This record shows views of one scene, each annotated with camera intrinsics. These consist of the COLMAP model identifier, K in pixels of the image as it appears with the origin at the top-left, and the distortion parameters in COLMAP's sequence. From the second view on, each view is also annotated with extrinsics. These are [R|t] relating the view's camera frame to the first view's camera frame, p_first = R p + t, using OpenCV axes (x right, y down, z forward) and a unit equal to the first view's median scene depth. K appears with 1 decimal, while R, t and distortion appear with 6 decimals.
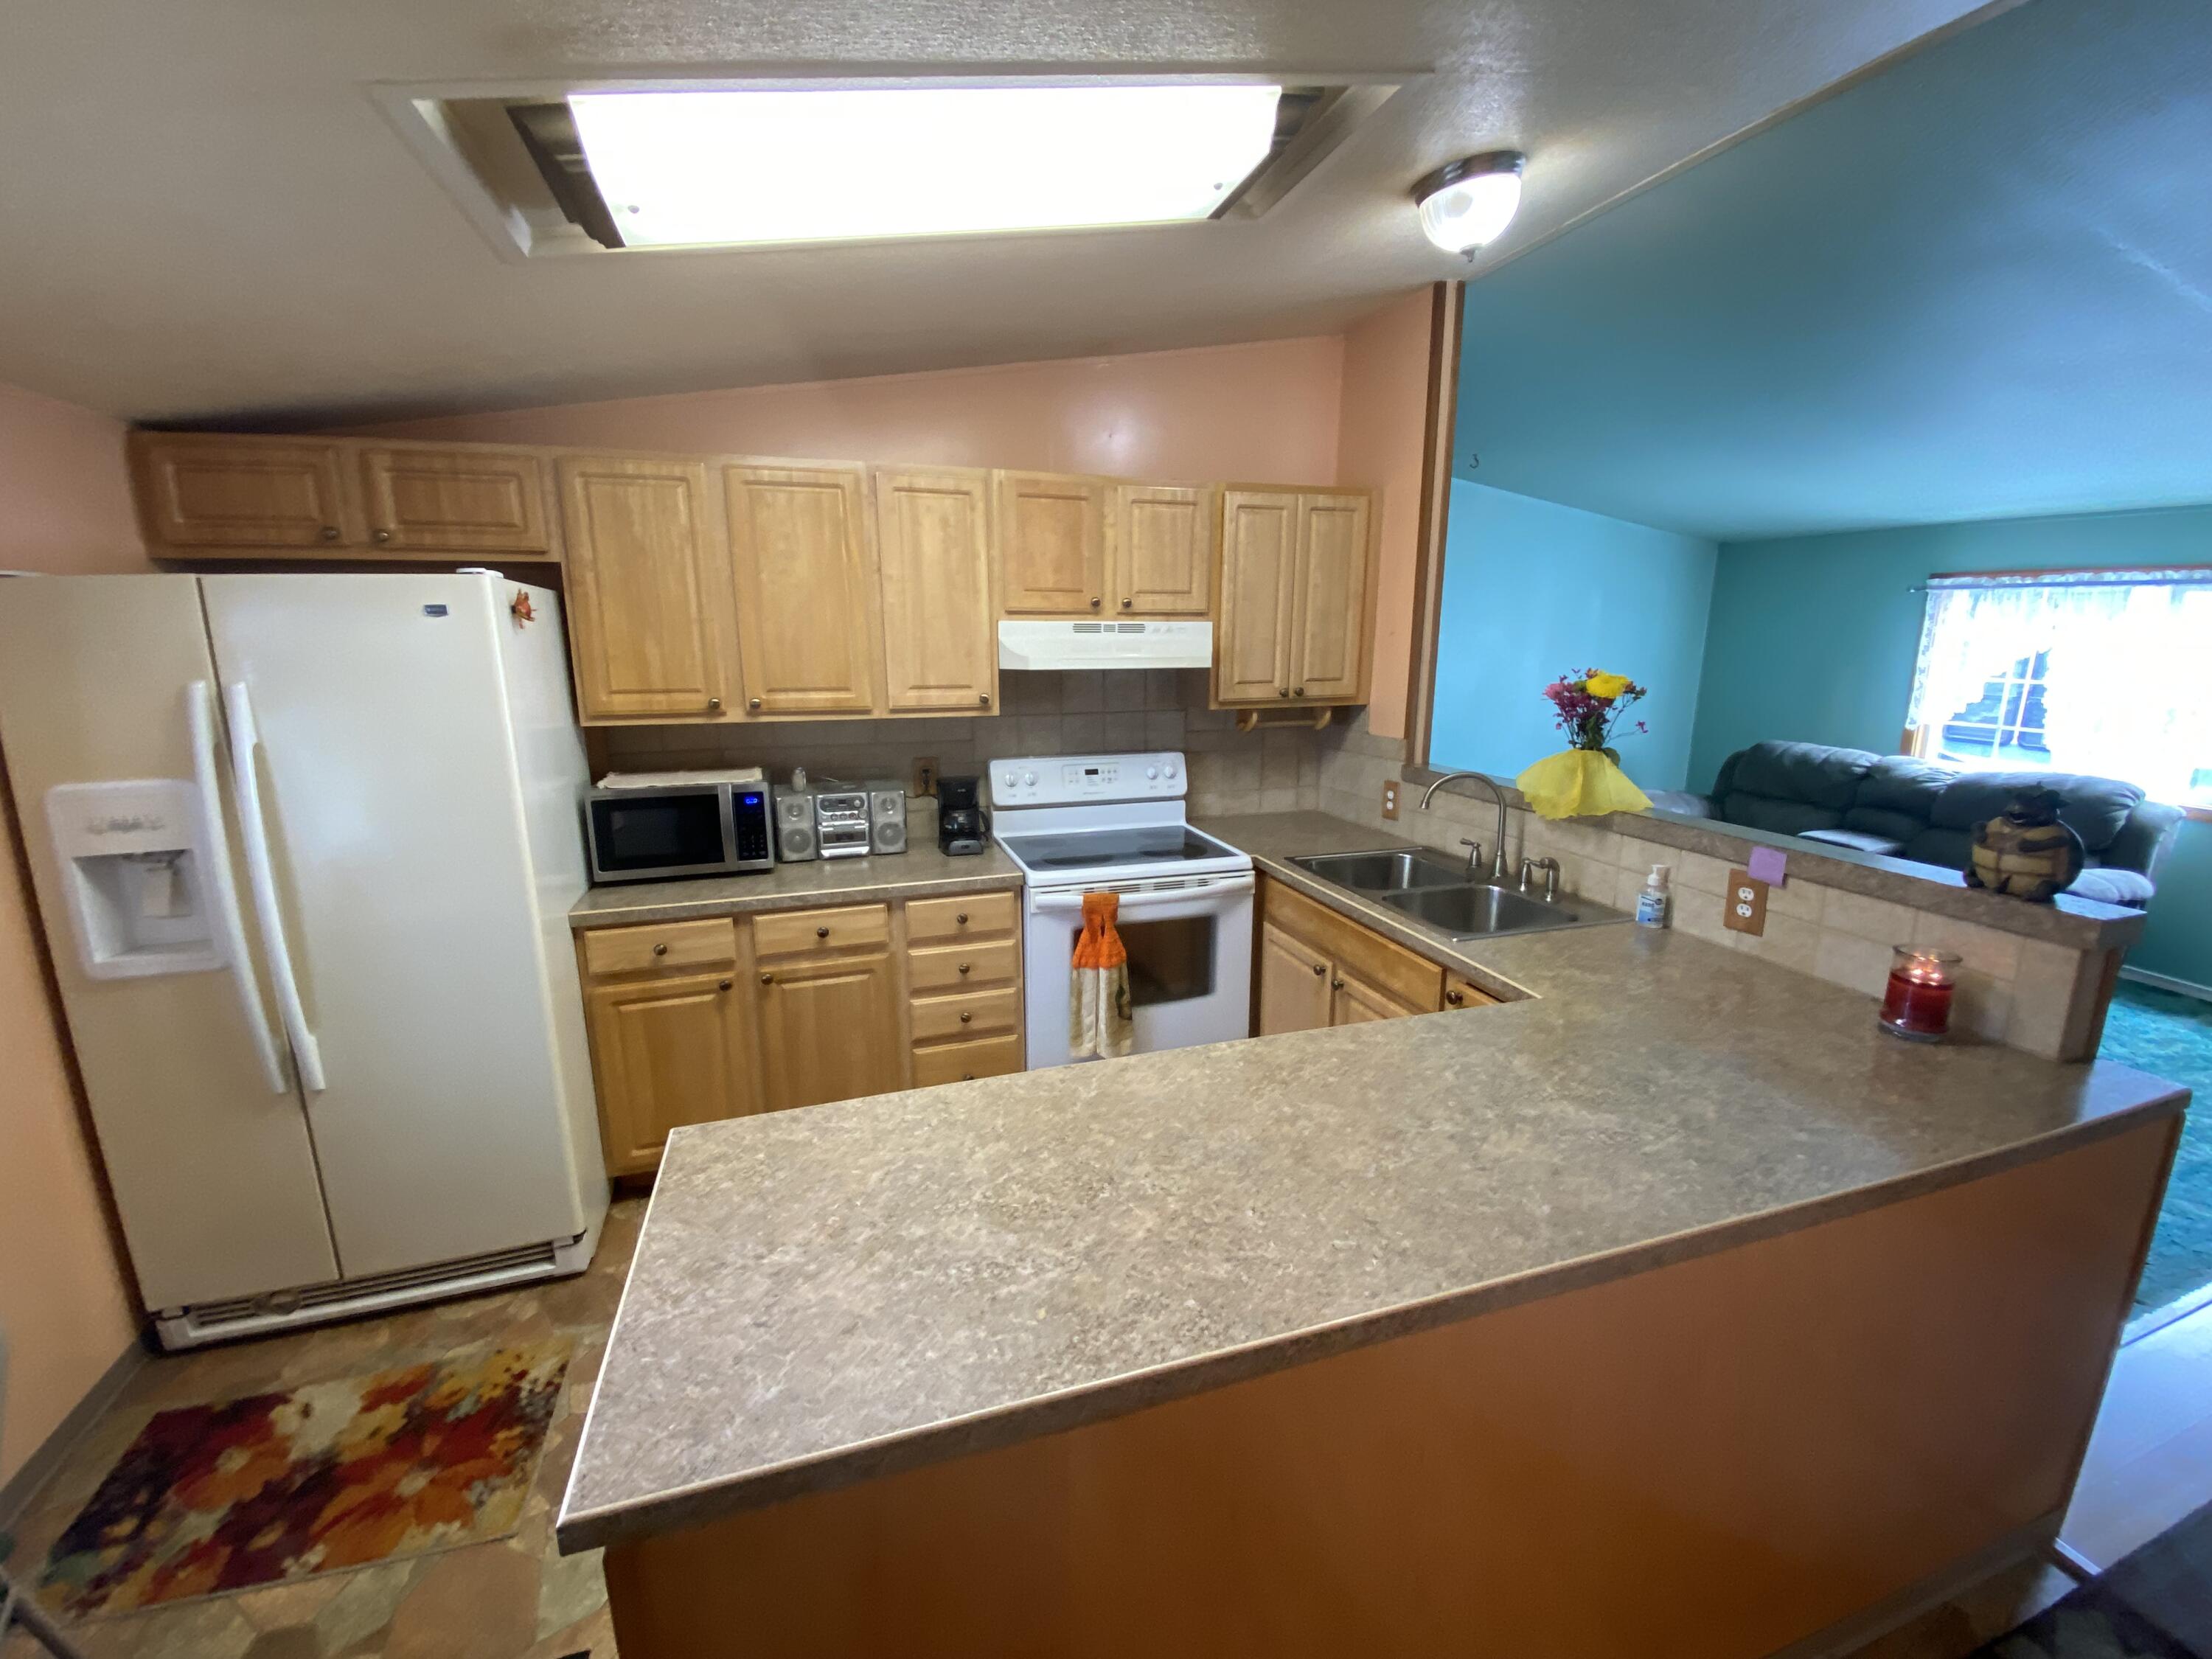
lens RADIAL K [[892.7, 0, 1100.3], [0, 892.7, 820.2], [0, 0, 1]] dist [0.014833, -0.017574]
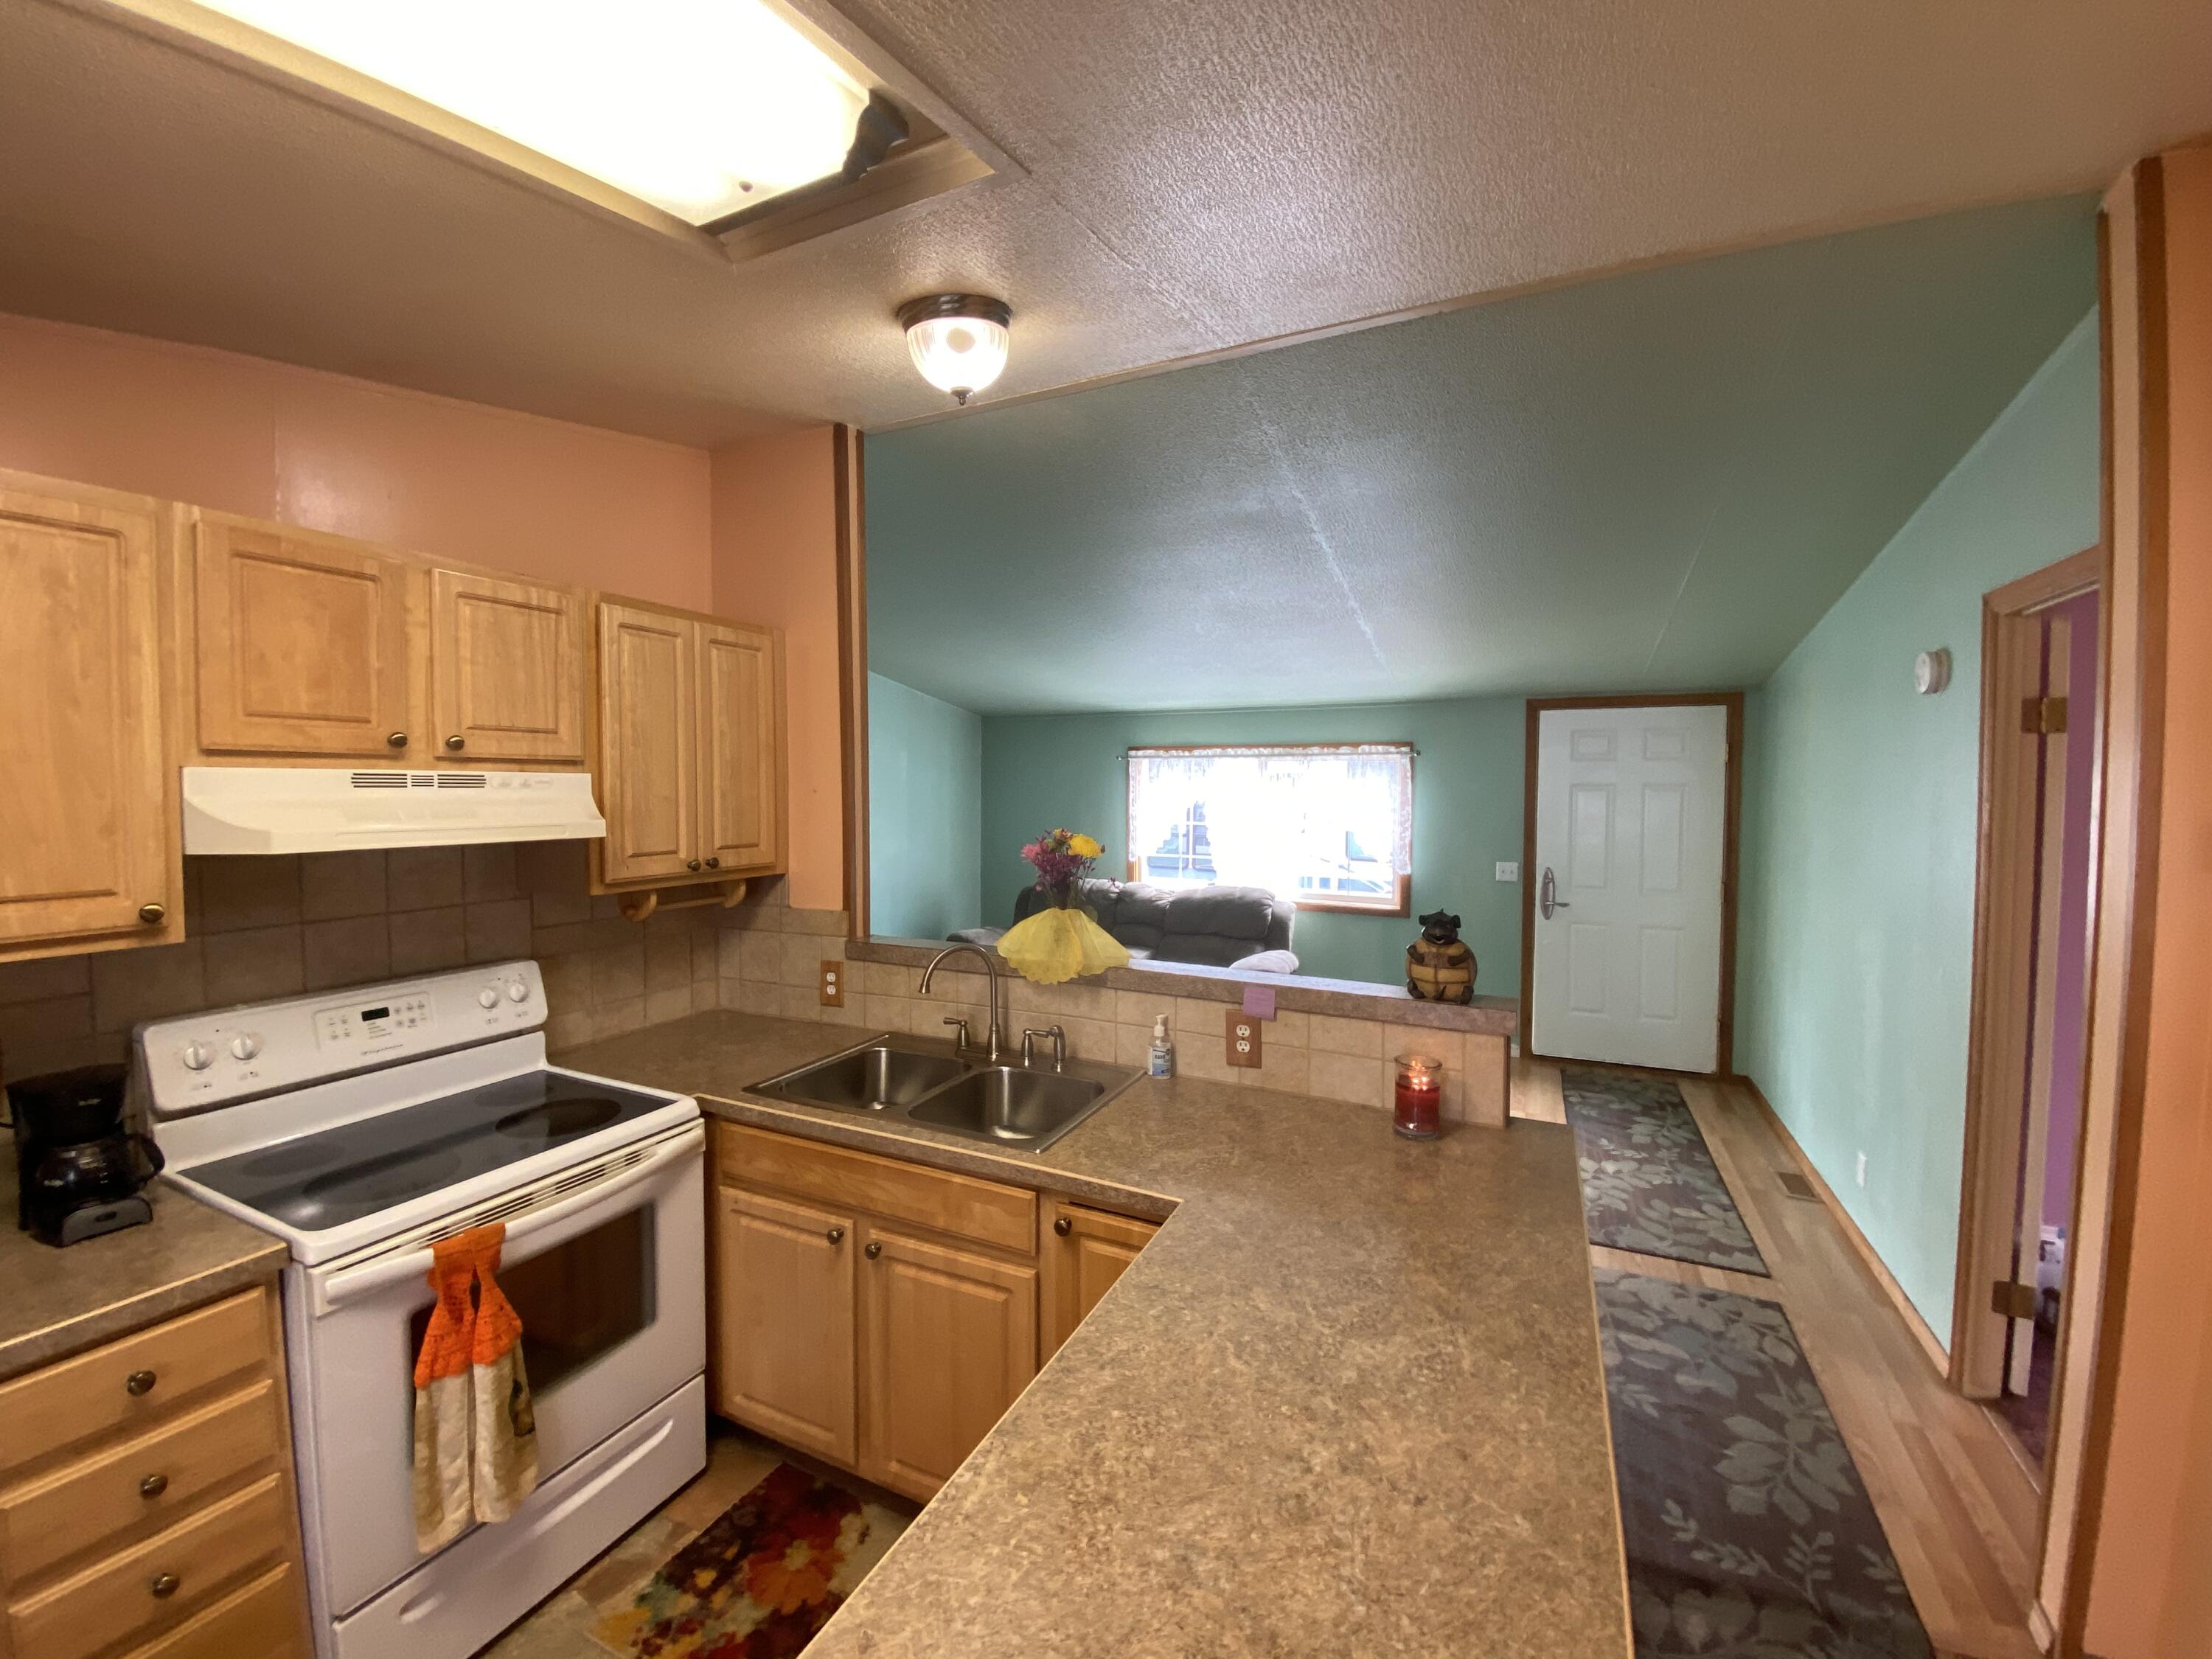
lens RADIAL K [[892.7, 0, 1097.1], [0, 892.7, 819.3], [0, 0, 1]] dist [0.014833, -0.017574]
pose [[0.685862, -0.023811, 0.727342, -0.134078], [0.143077, 0.984369, -0.102693, -0.063136], [-0.713528, 0.174499, 0.678549, 0.262249]]
